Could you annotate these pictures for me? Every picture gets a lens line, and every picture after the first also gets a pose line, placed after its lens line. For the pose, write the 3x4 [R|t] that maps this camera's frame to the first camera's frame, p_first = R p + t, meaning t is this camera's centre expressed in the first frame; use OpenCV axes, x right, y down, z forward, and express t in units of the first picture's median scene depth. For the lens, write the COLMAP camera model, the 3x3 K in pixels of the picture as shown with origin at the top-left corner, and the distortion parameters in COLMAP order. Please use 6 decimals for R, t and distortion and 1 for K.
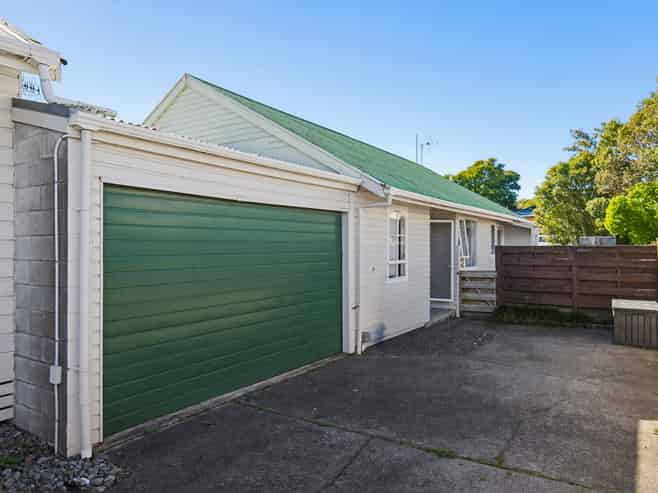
lens RADIAL K [[449.5, 0, 328.9], [0, 449.5, 245.3], [0, 0, 1]] dist [-0.013916, -0.007895]
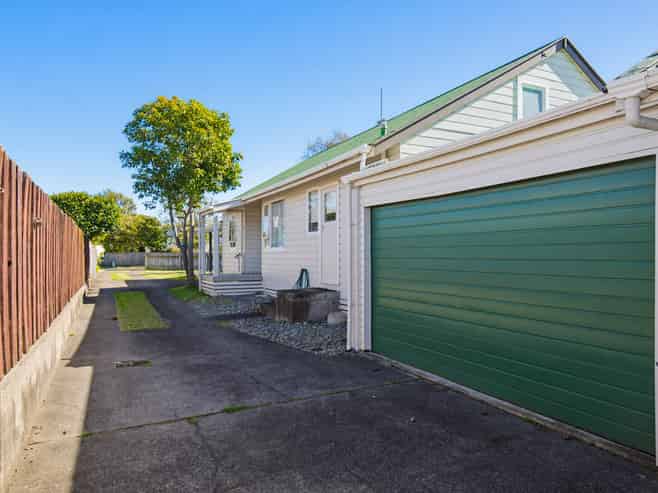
lens RADIAL K [[445.5, 0, 328.9], [0, 445.5, 248.5], [0, 0, 1]] dist [-0.002727, 0.002446]
pose [[-0.481594, -0.002332, -0.876391, 1.056210], [0.004986, 0.999973, -0.005401, 0.032045], [0.876380, -0.006971, -0.481569, 1.609851]]
